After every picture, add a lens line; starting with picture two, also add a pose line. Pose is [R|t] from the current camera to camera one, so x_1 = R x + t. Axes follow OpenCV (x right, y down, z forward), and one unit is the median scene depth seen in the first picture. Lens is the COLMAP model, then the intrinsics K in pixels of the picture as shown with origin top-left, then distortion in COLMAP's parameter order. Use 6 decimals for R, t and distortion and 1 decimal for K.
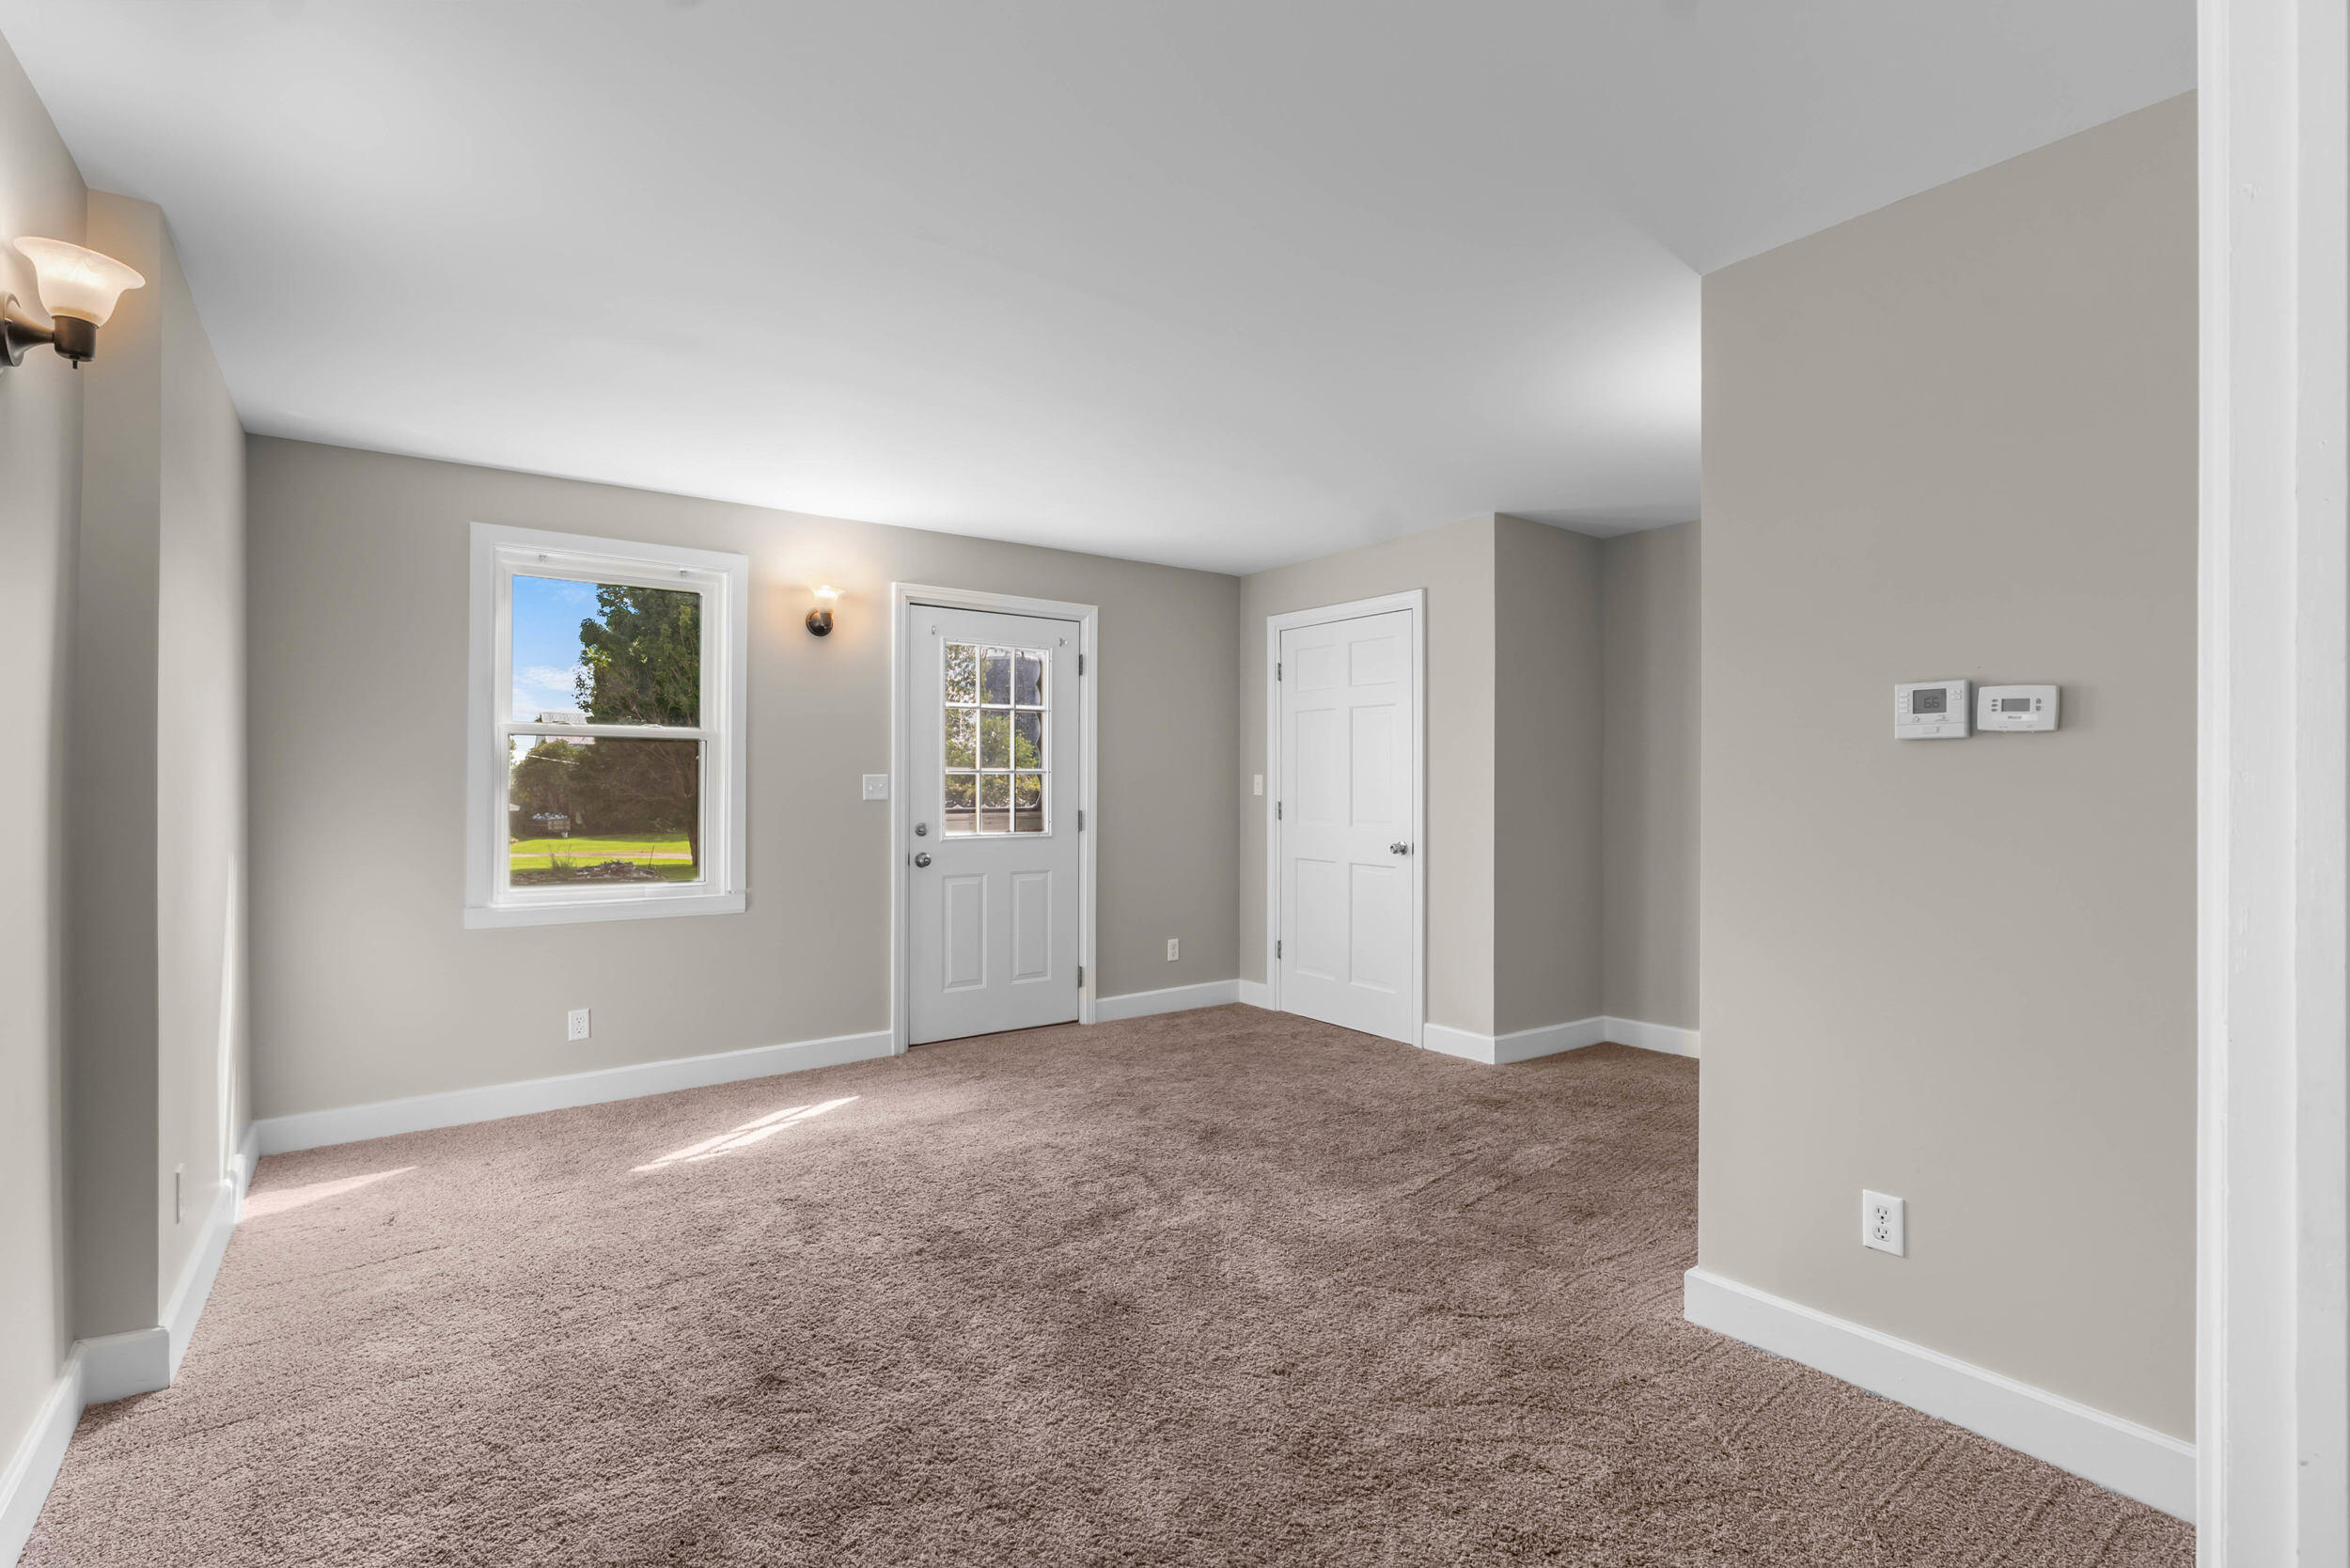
lens RADIAL K [[1087.0, 0, 1175.0], [0, 1087.0, 784.0], [0, 0, 1]] dist [-0.001735, -0.000224]
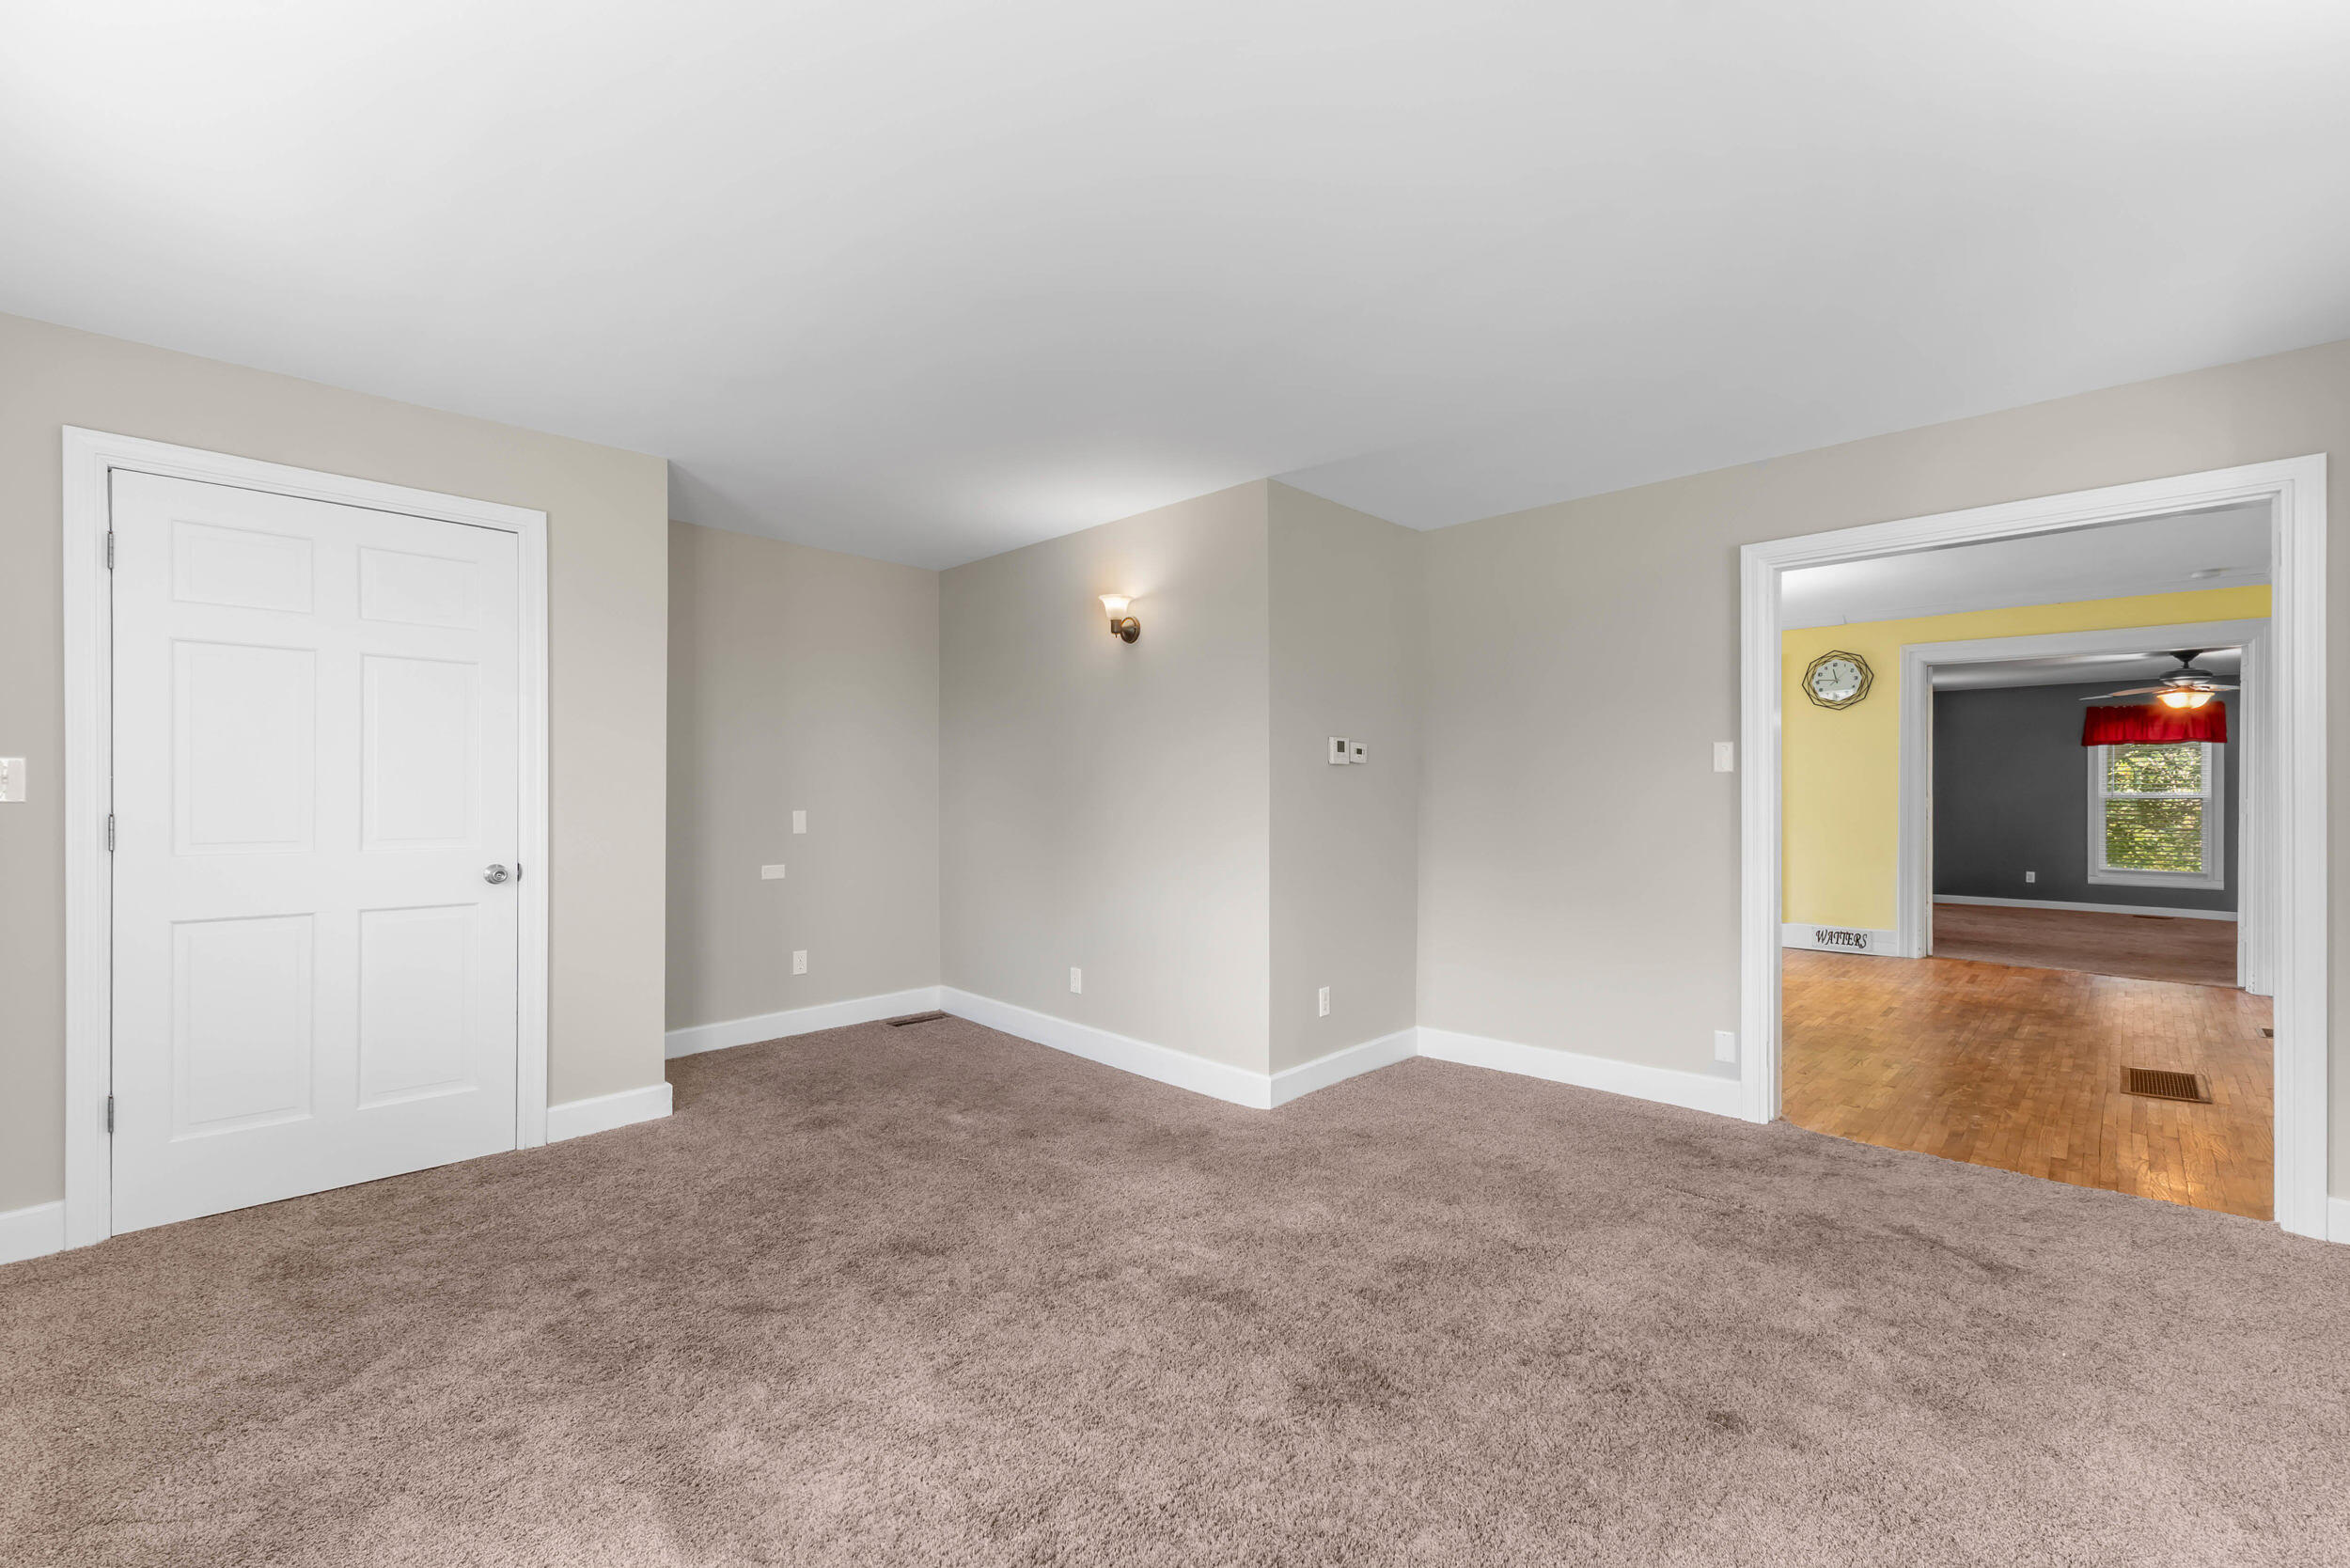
lens RADIAL K [[967.7, 0, 1175.0], [0, 967.7, 784.0], [0, 0, 1]] dist [0.002743, 0.000173]
pose [[-0.154368, 0.008960, 0.987973, -0.746907], [-0.002999, 0.999950, -0.009537, 0.010740], [-0.988009, -0.004435, -0.154334, 1.061073]]
